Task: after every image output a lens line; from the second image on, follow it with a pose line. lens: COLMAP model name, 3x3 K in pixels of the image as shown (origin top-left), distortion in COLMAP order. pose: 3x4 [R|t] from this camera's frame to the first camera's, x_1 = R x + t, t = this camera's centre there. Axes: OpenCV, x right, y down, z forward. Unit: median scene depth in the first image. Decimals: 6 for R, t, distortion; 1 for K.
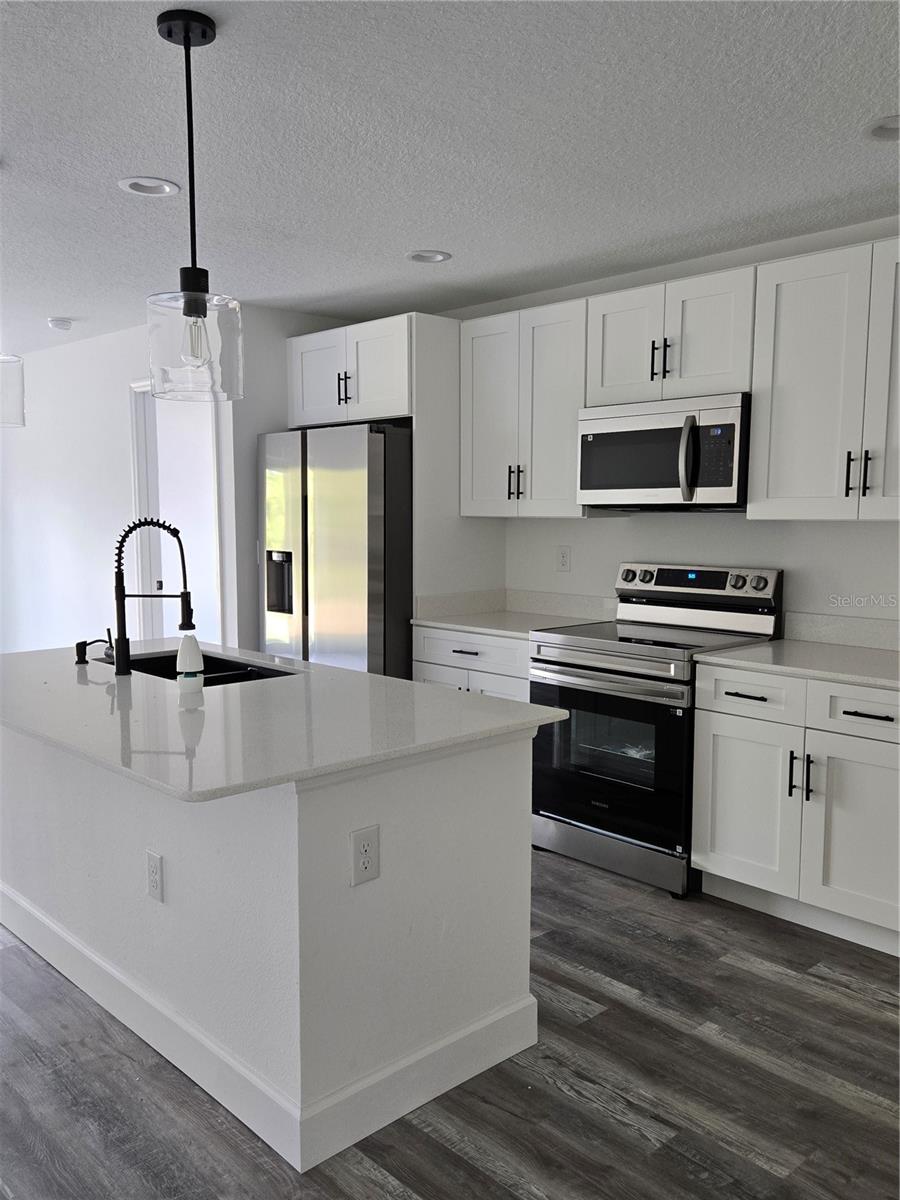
lens RADIAL K [[1014.3, 0, 447.1], [0, 1014.3, 627.6], [0, 0, 1]] dist [0.054002, -0.009645]
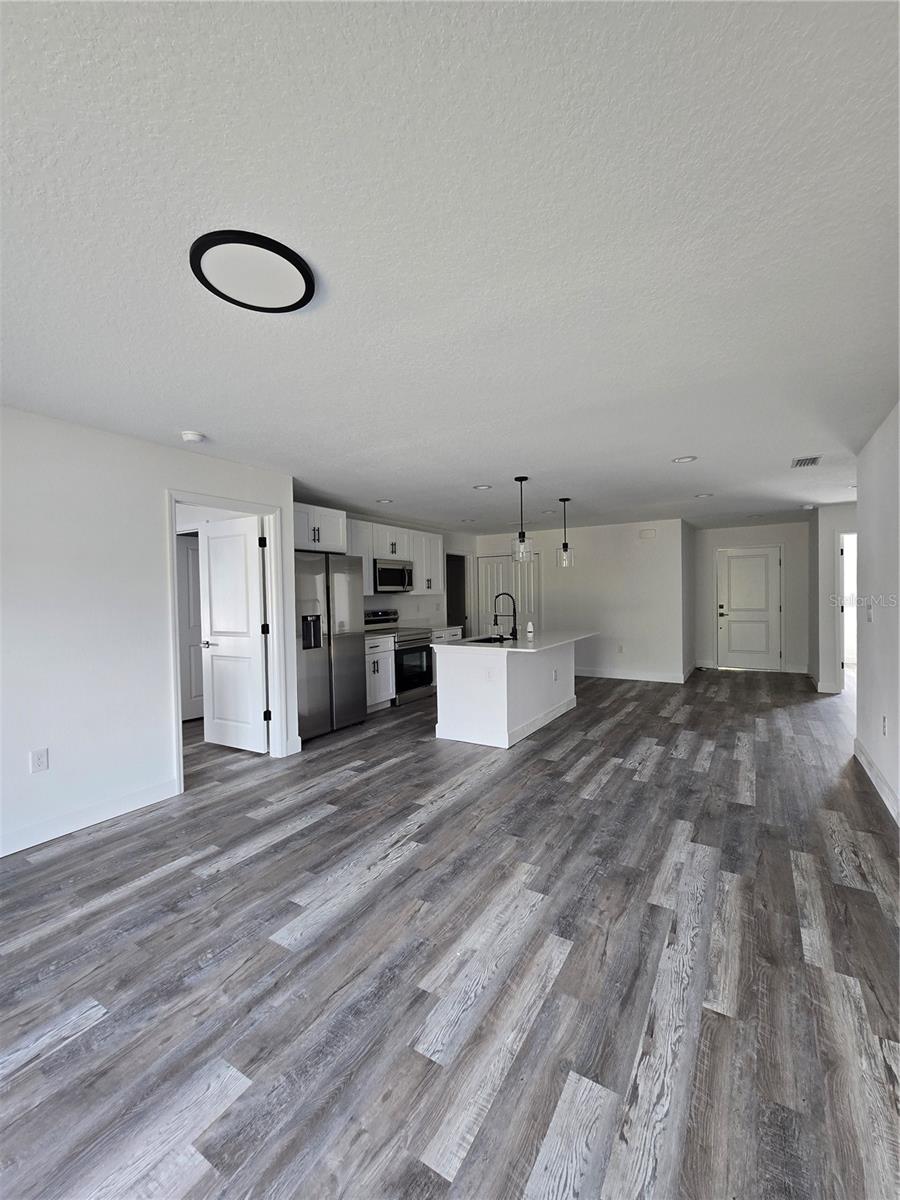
lens RADIAL K [[495.4, 0, 449.7], [0, 495.4, 604.4], [0, 0, 1]] dist [0.001224, -0.000157]
pose [[-0.270704, -0.011726, 0.962591, -1.452004], [0.138242, 0.989088, 0.050925, -0.140105], [-0.952685, 0.146856, -0.266129, 1.315370]]
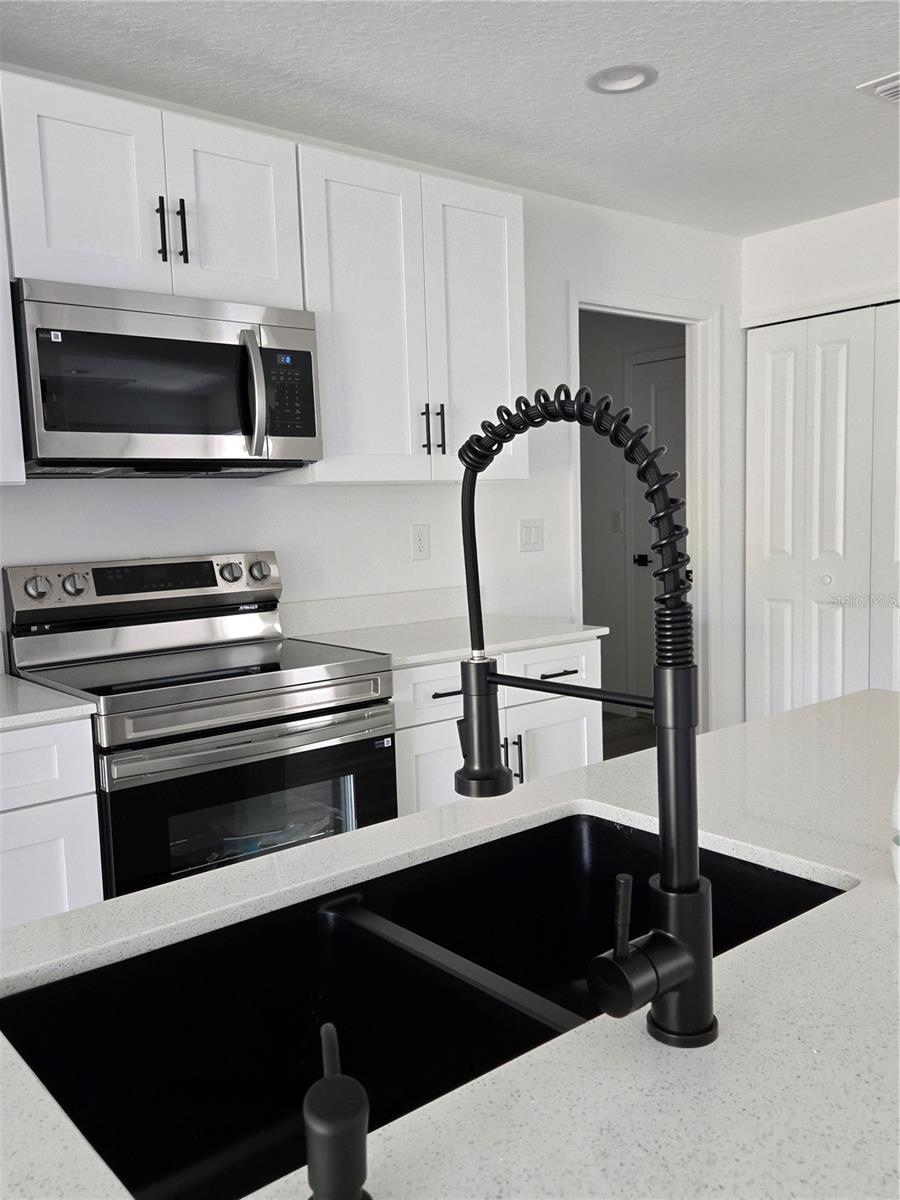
lens RADIAL K [[1014.3, 0, 447.1], [0, 1014.3, 627.6], [0, 0, 1]] dist [0.054002, -0.009645]
pose [[0.053986, -0.116053, 0.991775, -0.455412], [0.154887, 0.982175, 0.106499, -0.062801], [-0.986456, 0.147863, 0.070999, 0.840456]]
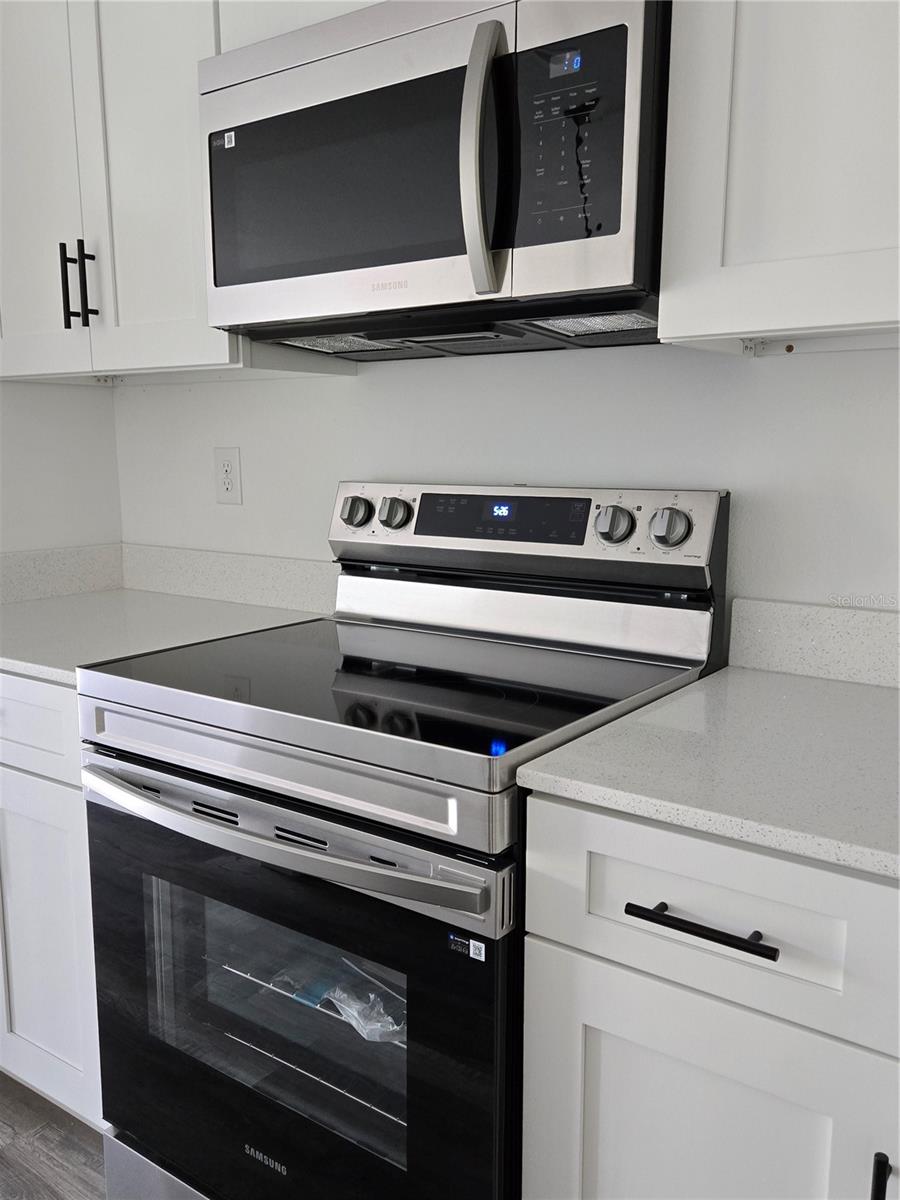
lens RADIAL K [[1014.3, 0, 447.1], [0, 1014.3, 627.6], [0, 0, 1]] dist [0.054002, -0.009645]
pose [[0.981330, -0.035835, 0.188962, 0.153356], [0.023907, 0.997597, 0.065033, -0.033814], [-0.190838, -0.059301, 0.979829, 0.657078]]
